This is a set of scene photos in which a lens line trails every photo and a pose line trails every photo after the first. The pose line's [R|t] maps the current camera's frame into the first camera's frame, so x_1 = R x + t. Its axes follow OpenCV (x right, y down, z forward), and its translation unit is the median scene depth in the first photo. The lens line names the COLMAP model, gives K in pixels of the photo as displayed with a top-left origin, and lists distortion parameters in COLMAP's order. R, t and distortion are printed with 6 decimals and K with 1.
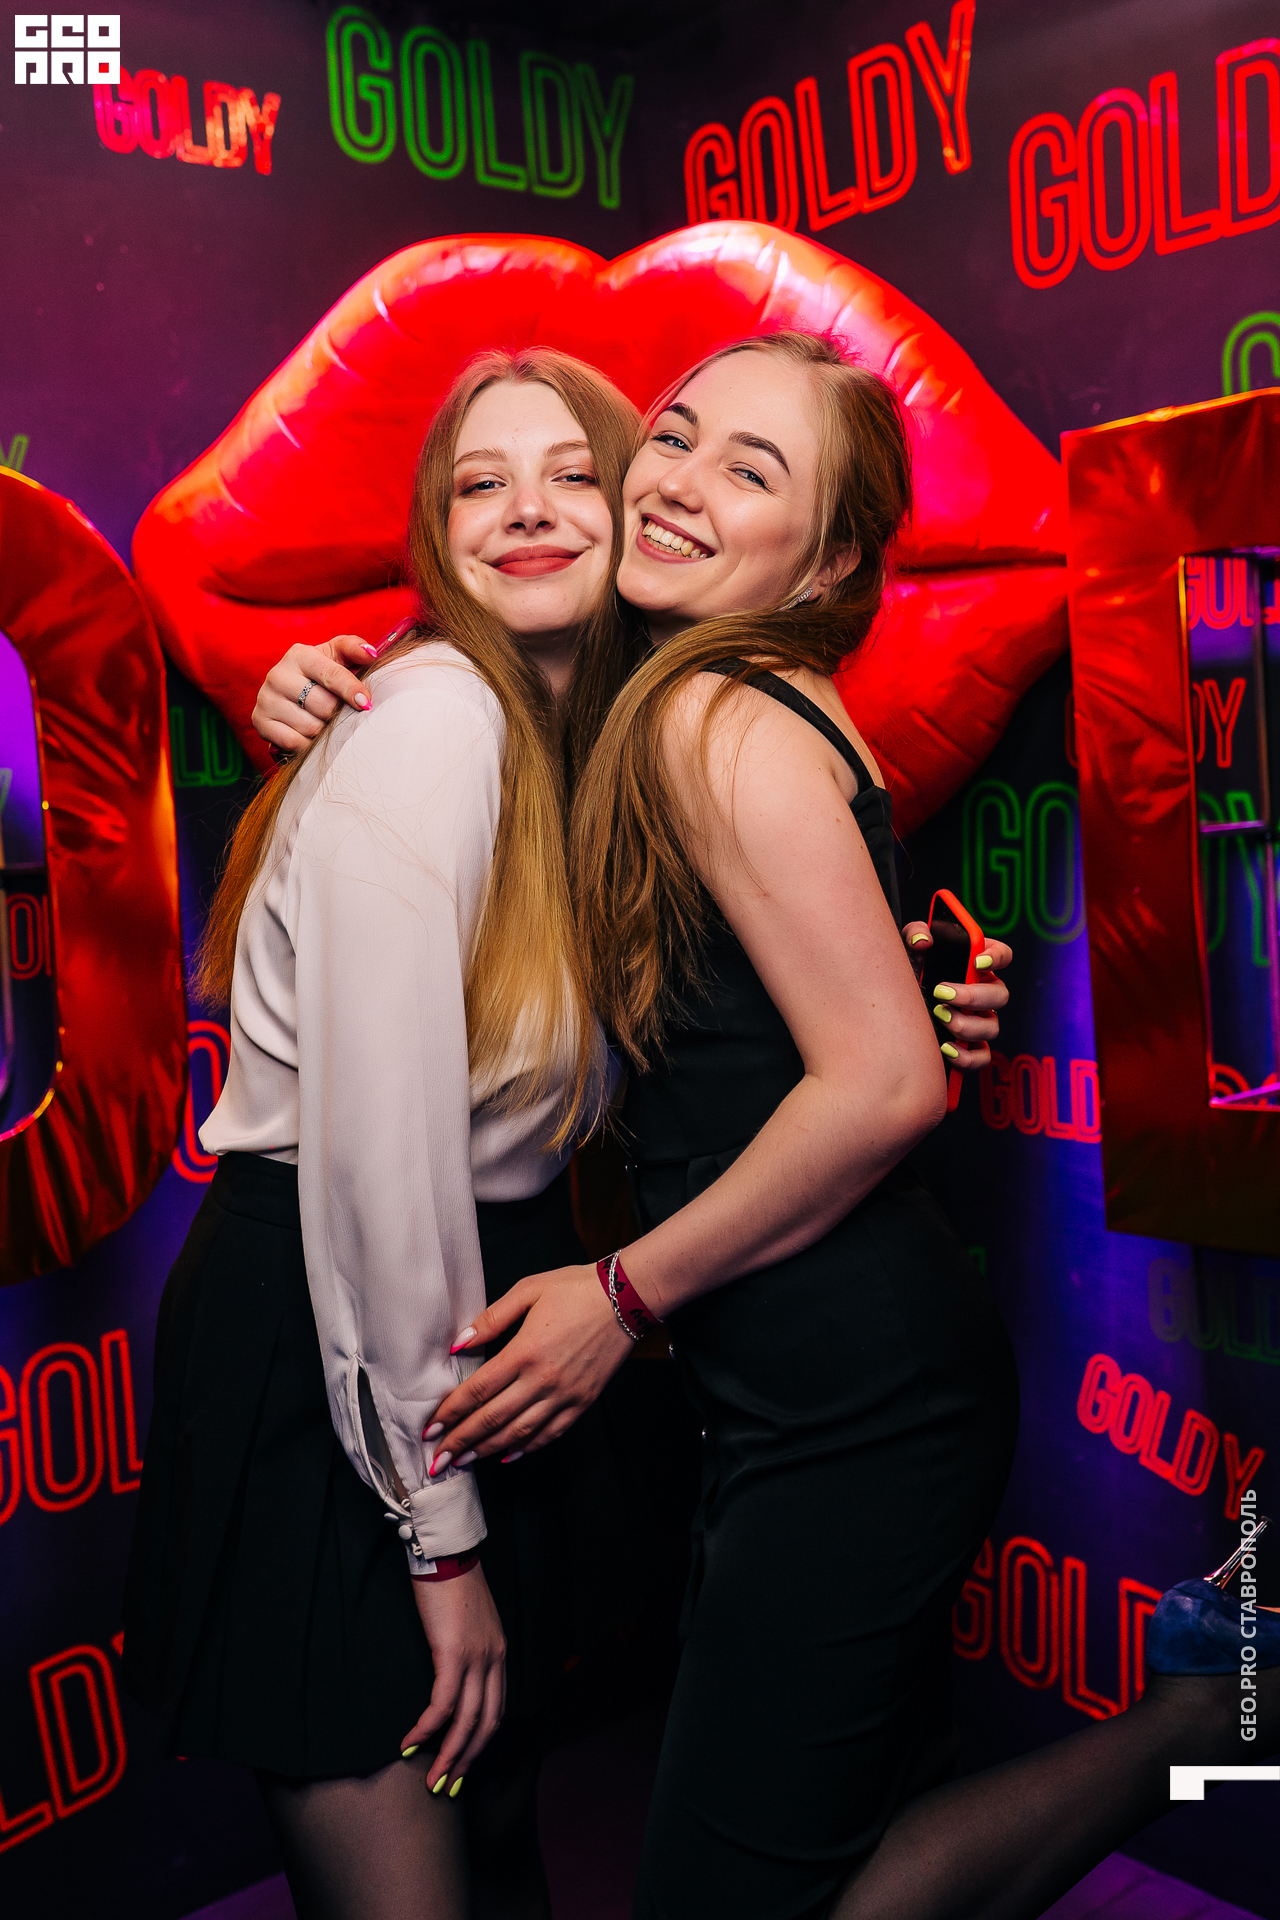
lens RADIAL K [[2015.4, 0, 678.0], [0, 2015.4, 892.3], [0, 0, 1]] dist [0.004881, -0.003916]
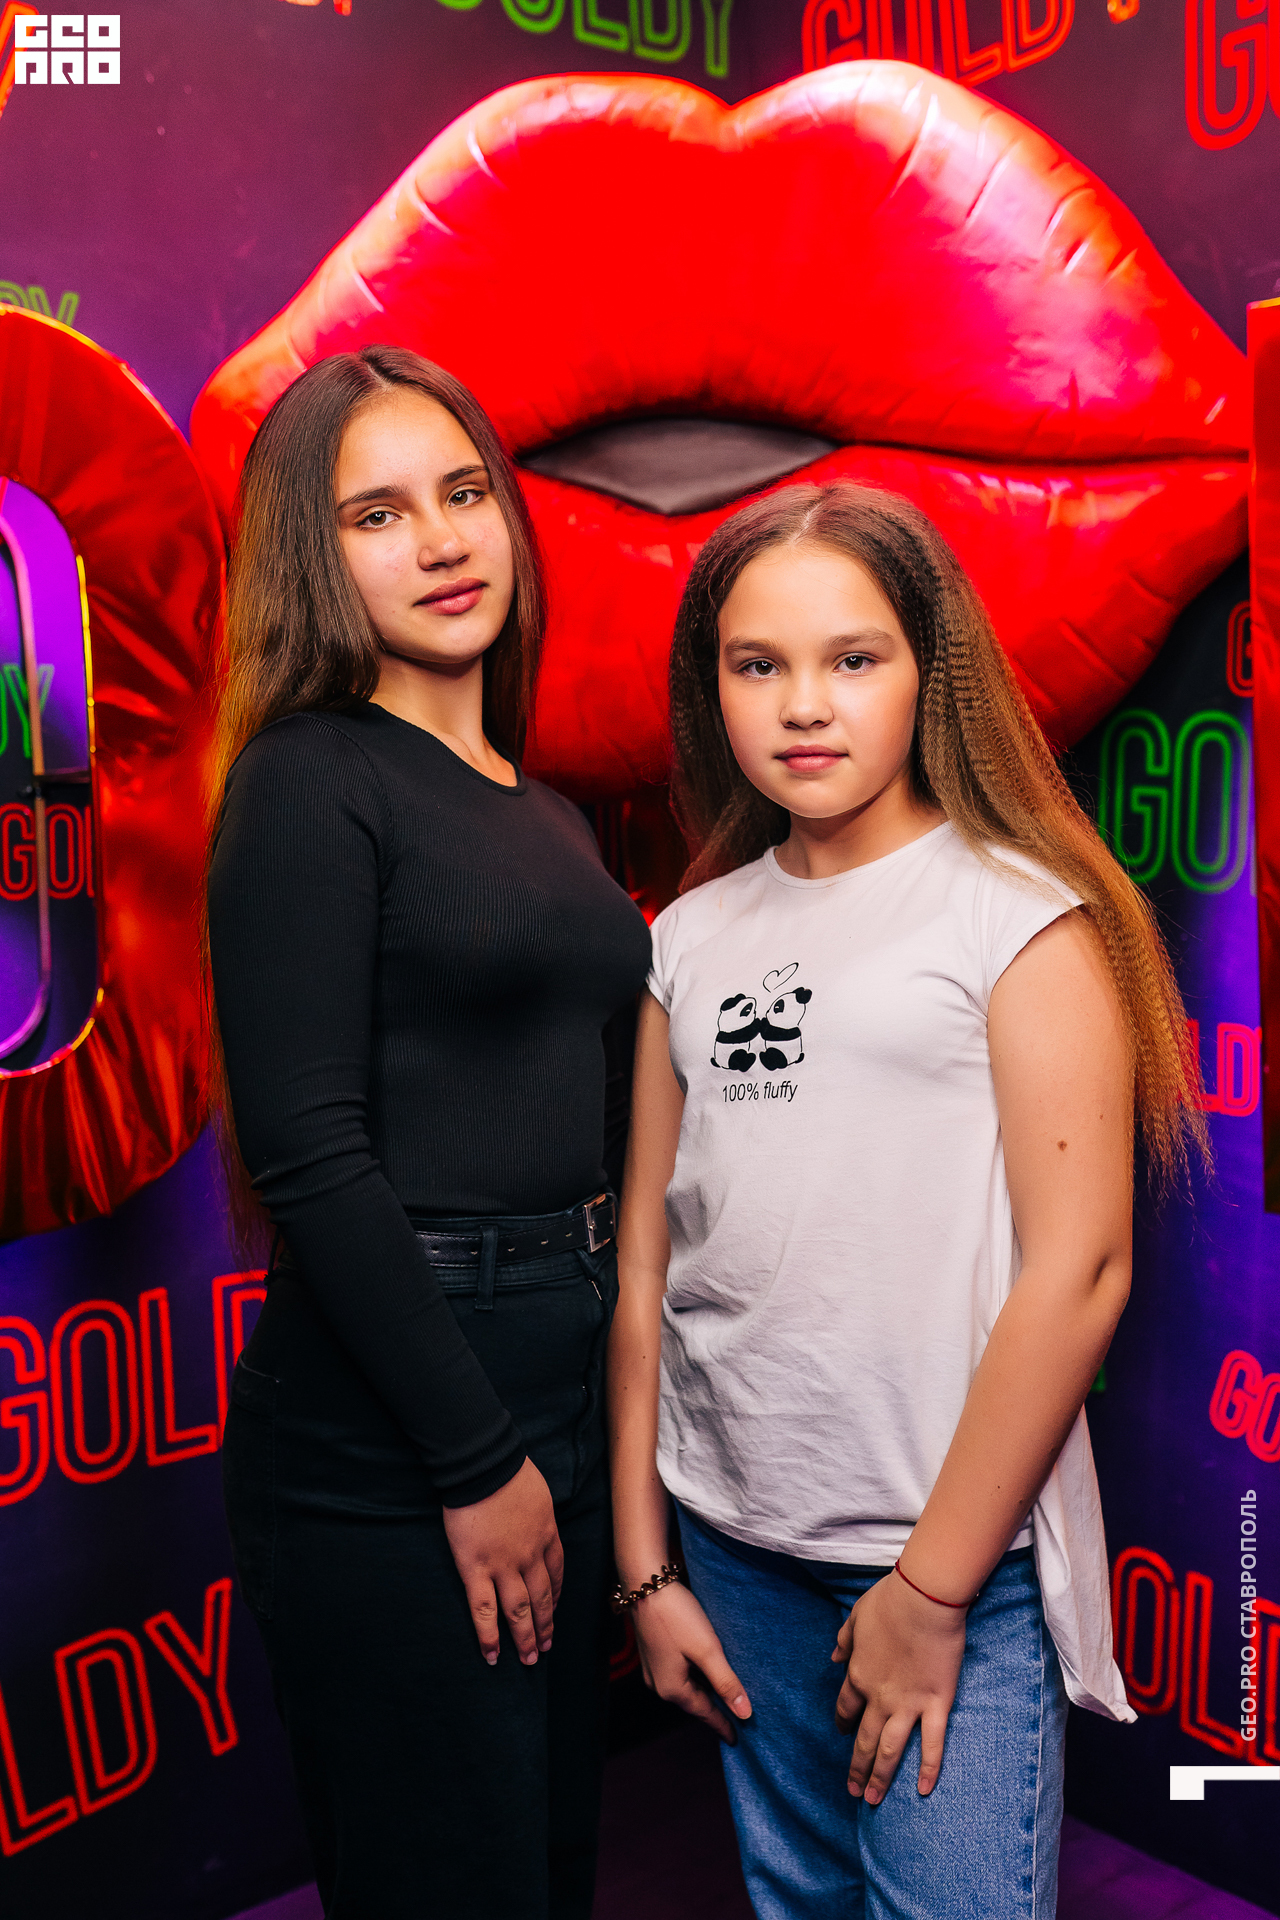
lens RADIAL K [[2006.7, 0, 638.4], [0, 2006.7, 937.7], [0, 0, 1]] dist [0.003819, -0.003166]
pose [[0.999197, 0.027362, -0.029285, -0.038543], [-0.026566, 0.999276, 0.027235, 0.028458], [0.030009, -0.026435, 0.999200, 0.104716]]
